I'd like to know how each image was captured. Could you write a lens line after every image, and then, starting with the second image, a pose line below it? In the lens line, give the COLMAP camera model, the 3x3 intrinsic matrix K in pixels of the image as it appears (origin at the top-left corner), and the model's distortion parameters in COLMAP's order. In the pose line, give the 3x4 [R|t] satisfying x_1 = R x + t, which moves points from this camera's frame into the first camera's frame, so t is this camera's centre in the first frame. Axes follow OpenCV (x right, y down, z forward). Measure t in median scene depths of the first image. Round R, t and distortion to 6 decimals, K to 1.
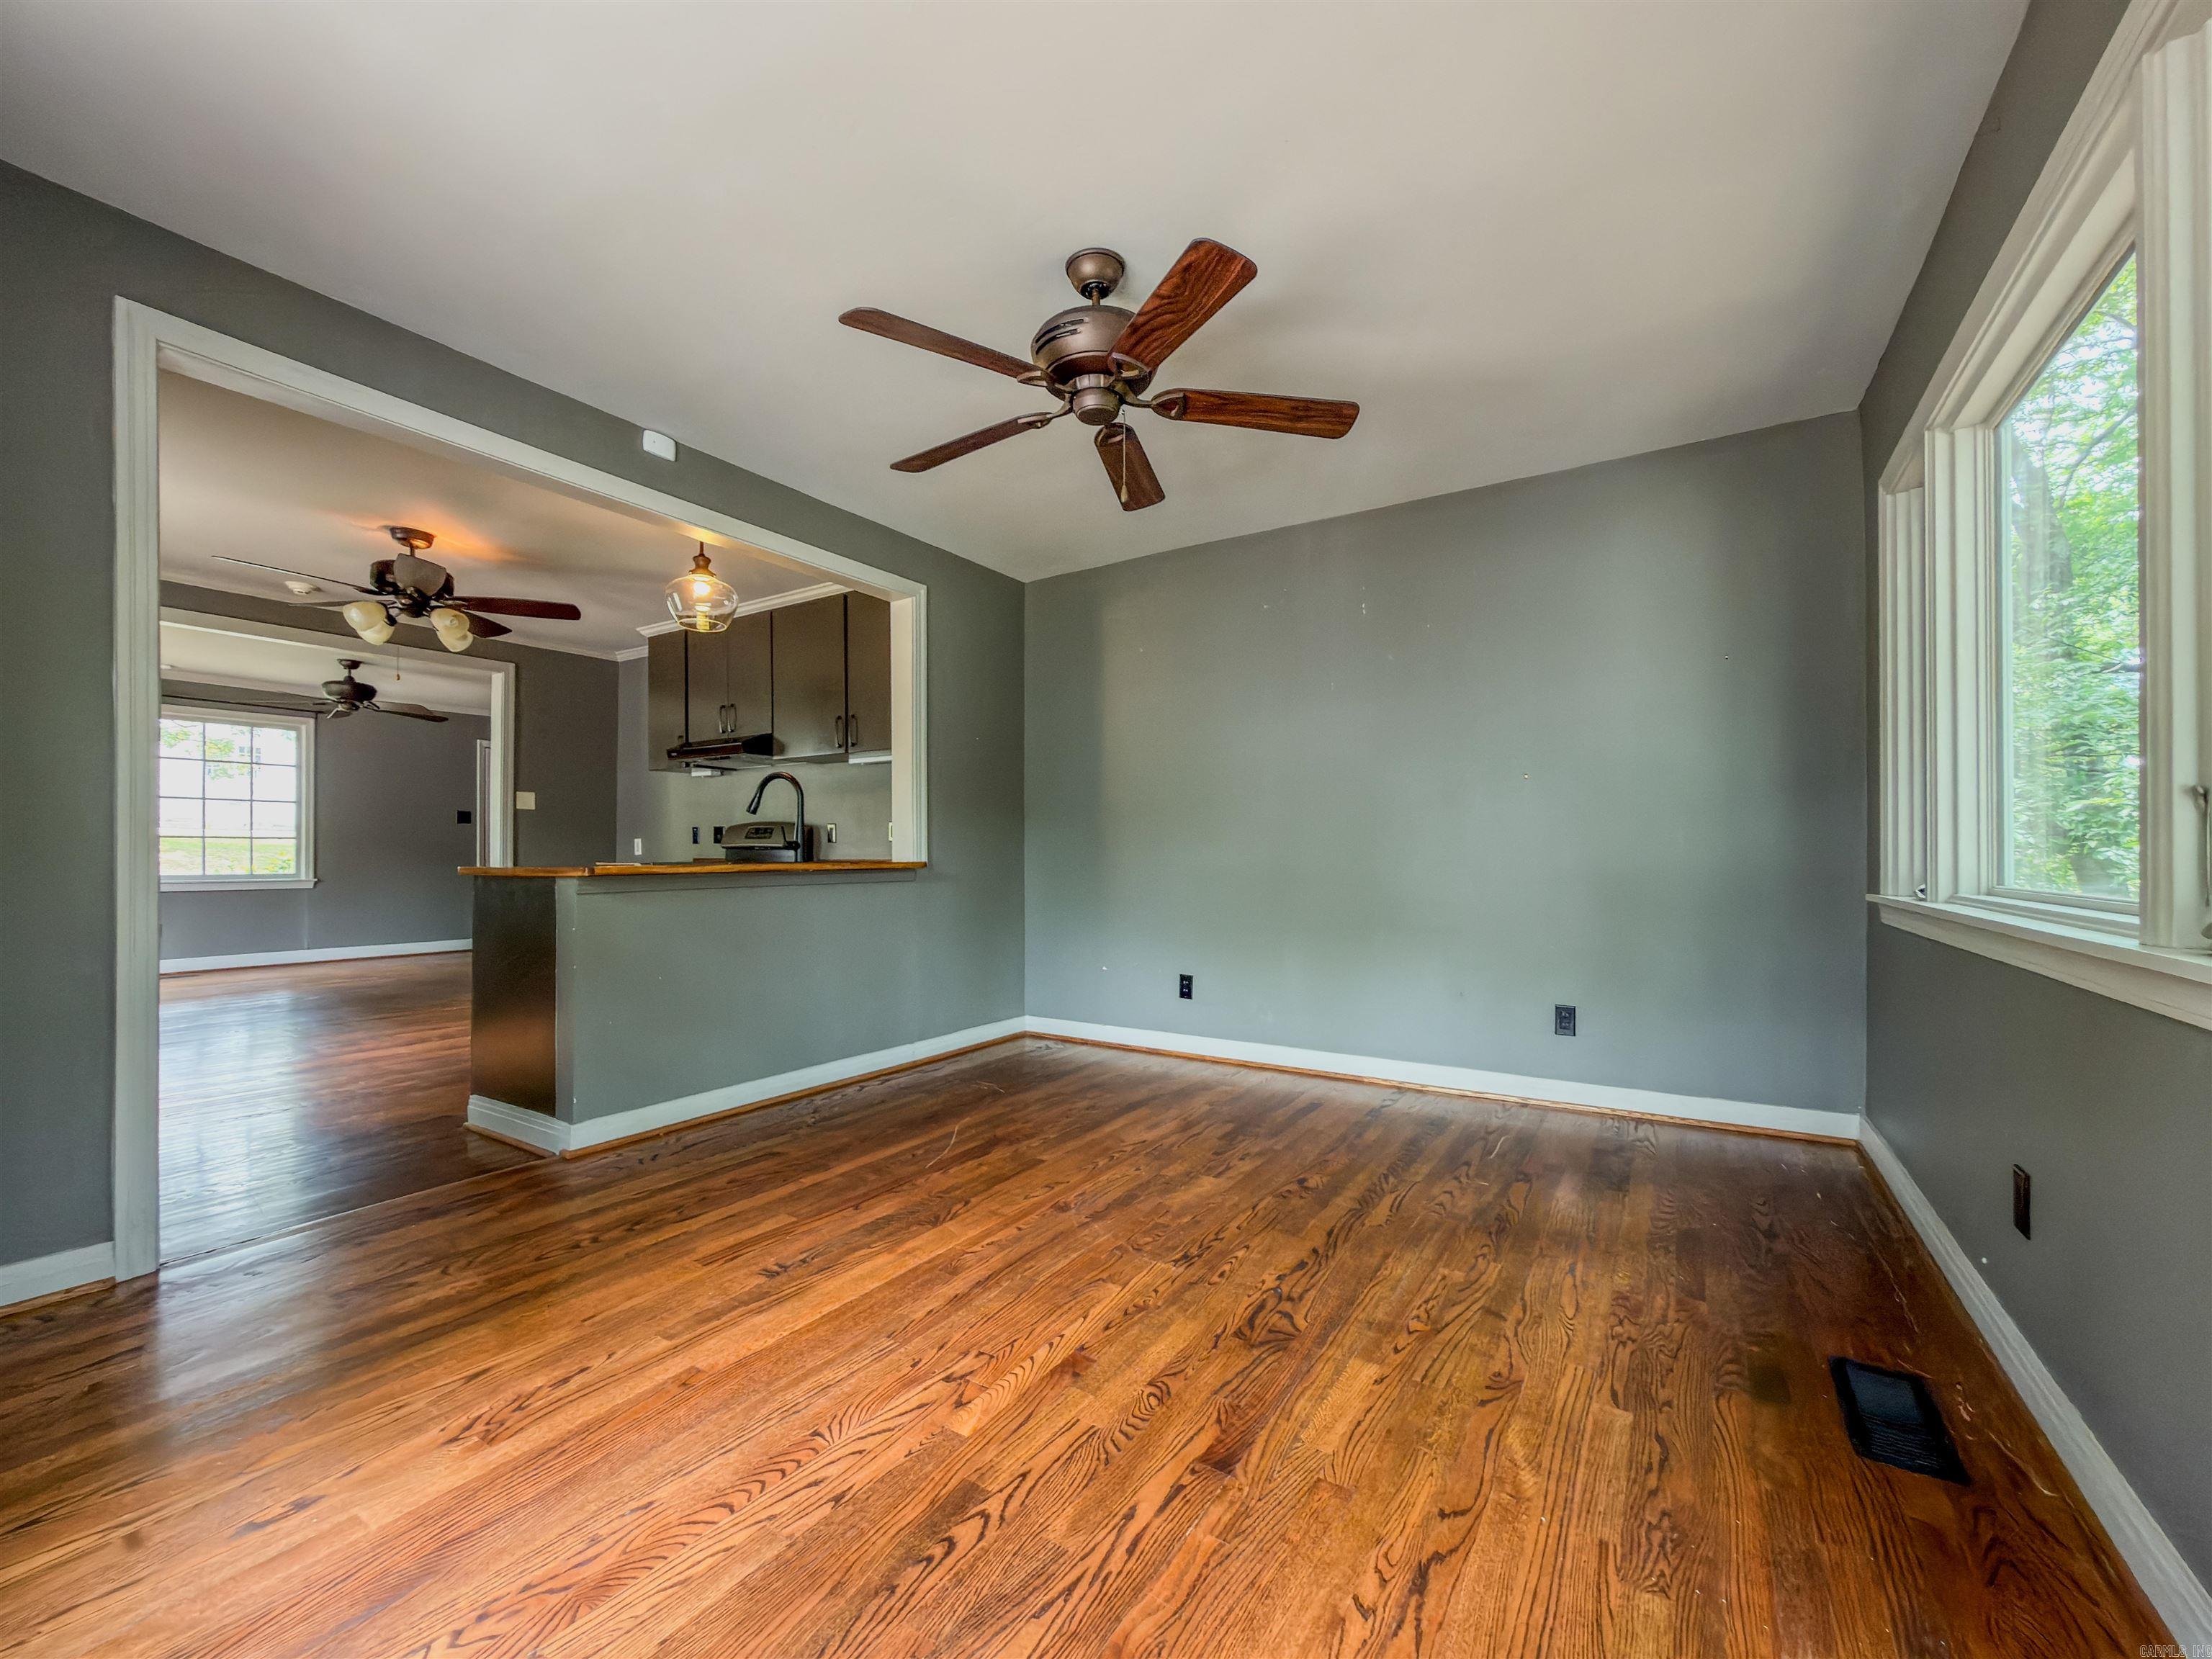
lens RADIAL K [[893.9, 0, 1095.2], [0, 893.9, 847.0], [0, 0, 1]] dist [0.000668, 0.000045]
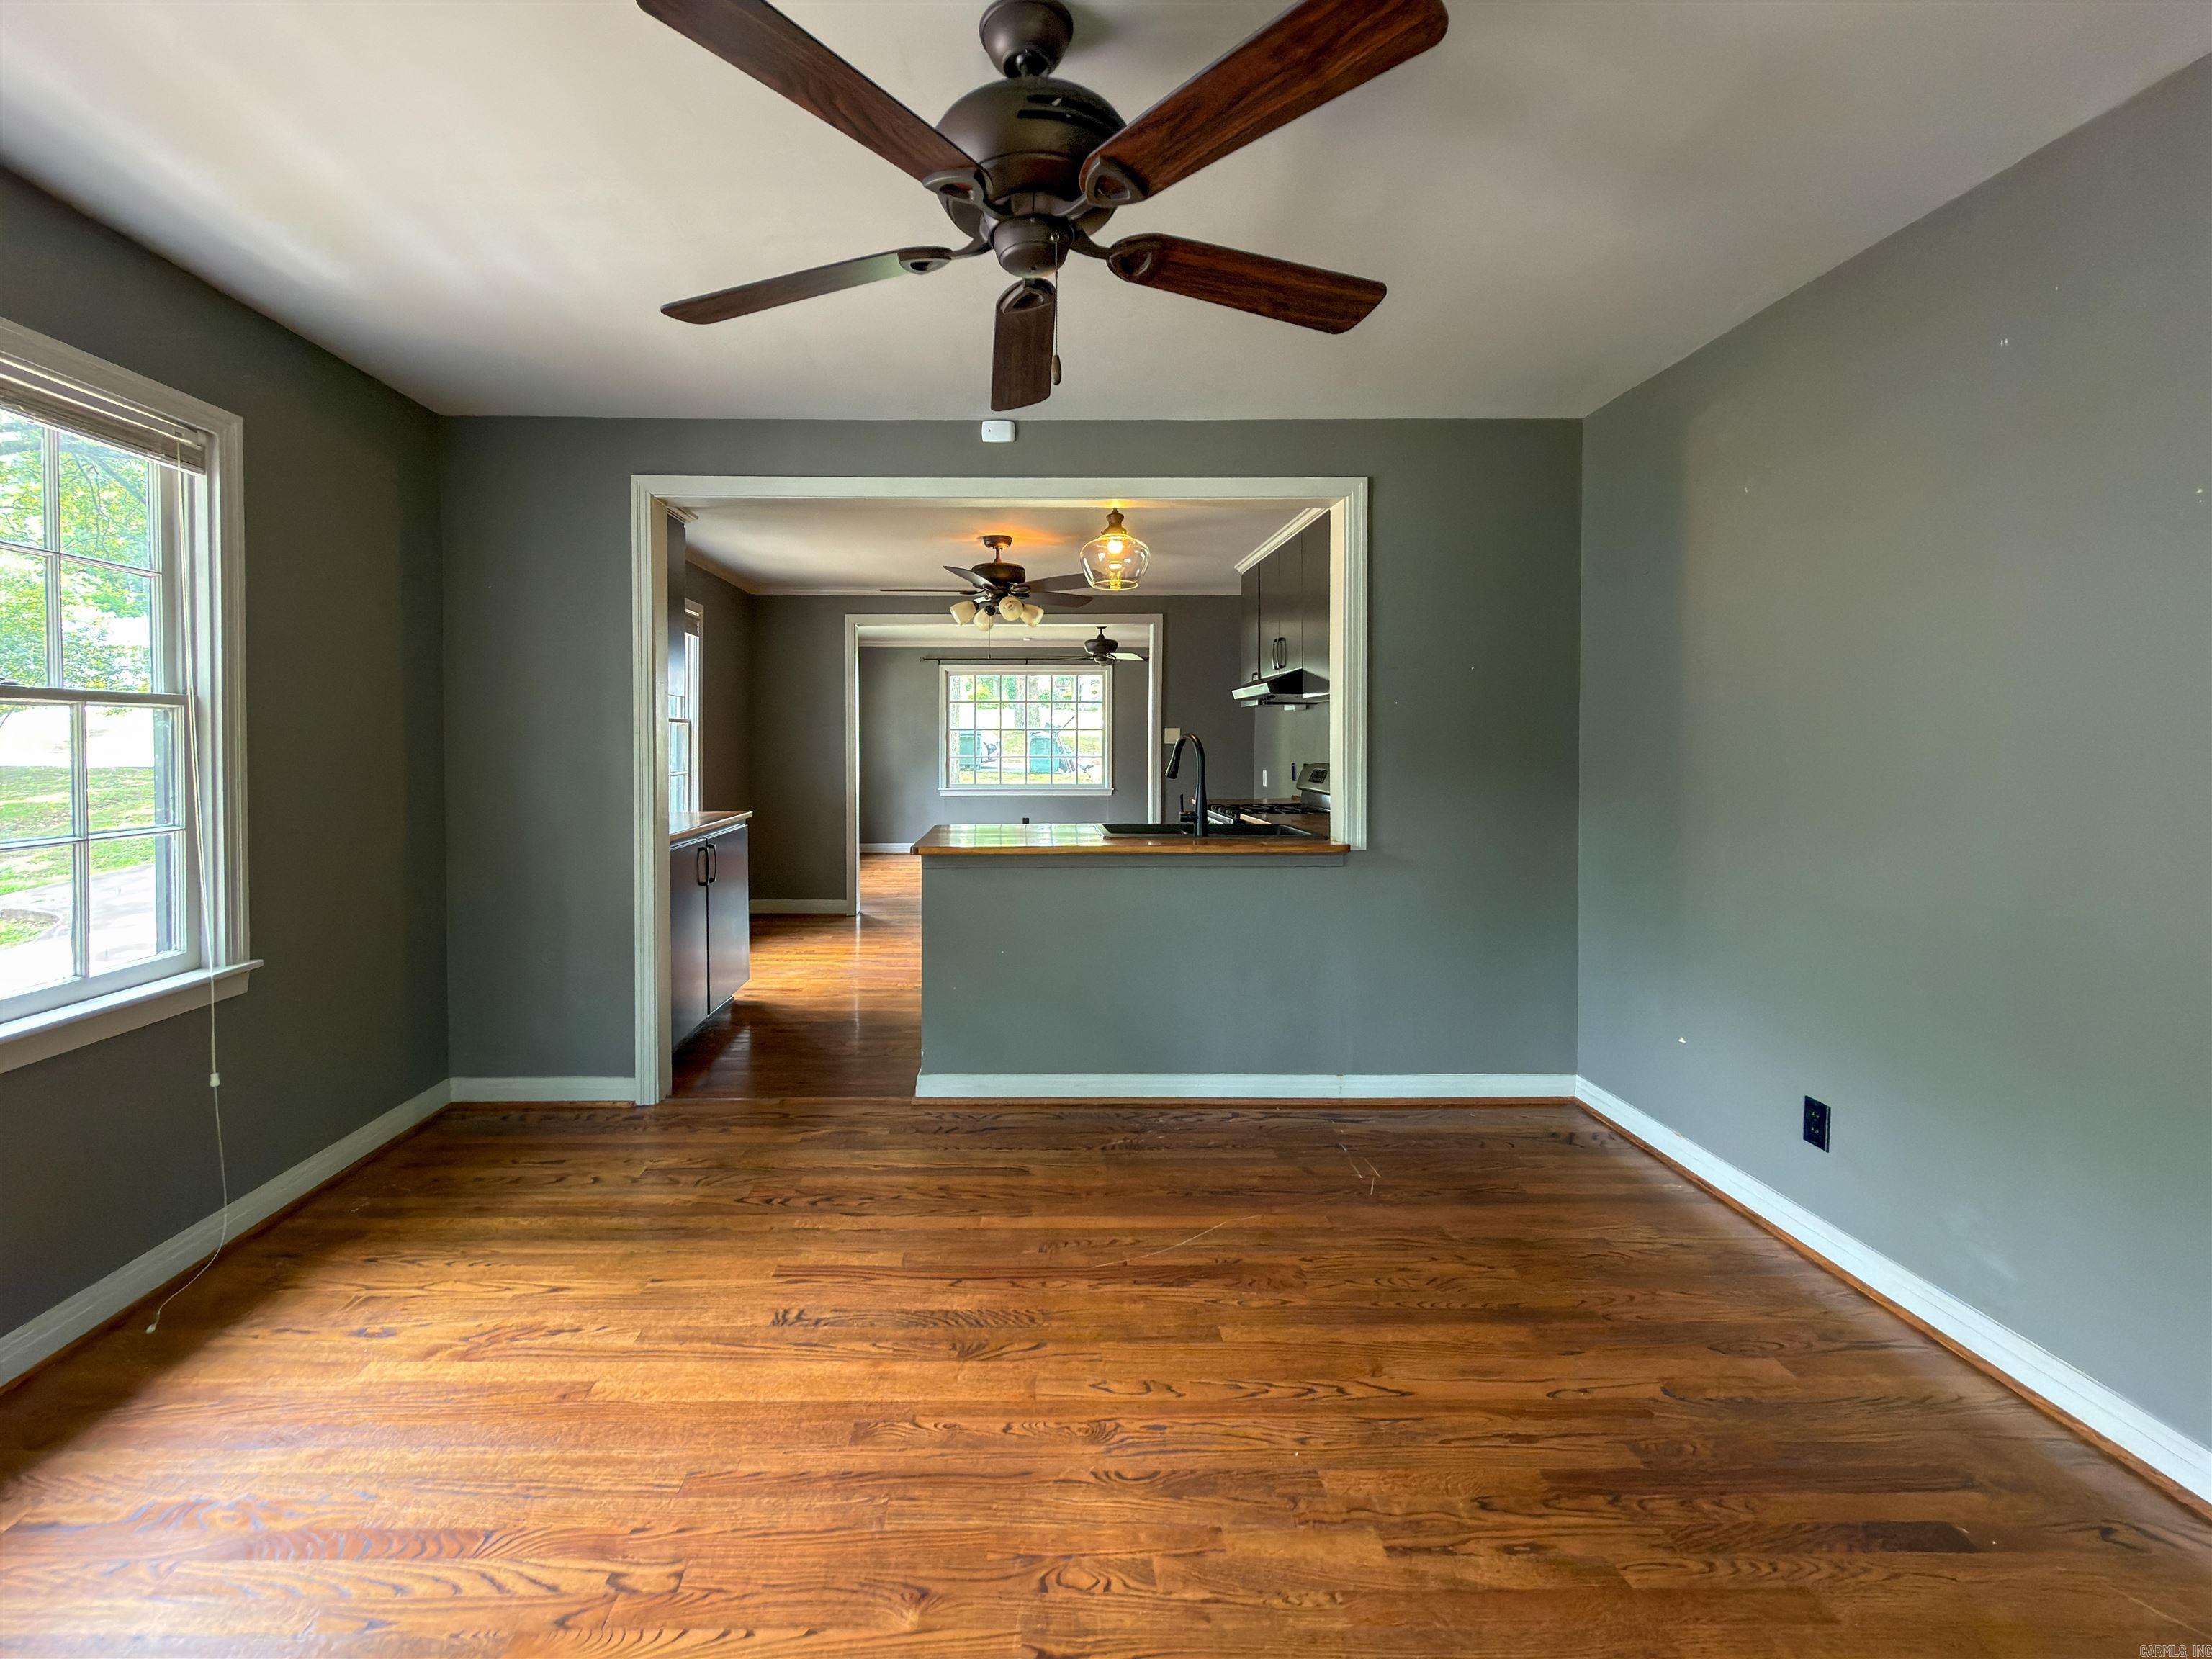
lens RADIAL K [[911.8, 0, 1100.8], [0, 911.8, 741.3], [0, 0, 1]] dist [-0.000218, -0.000138]
pose [[0.554693, 0.010936, -0.831983, 0.490518], [0.007126, 0.999815, 0.017893, -0.126264], [0.832025, -0.015853, 0.554512, 0.566595]]
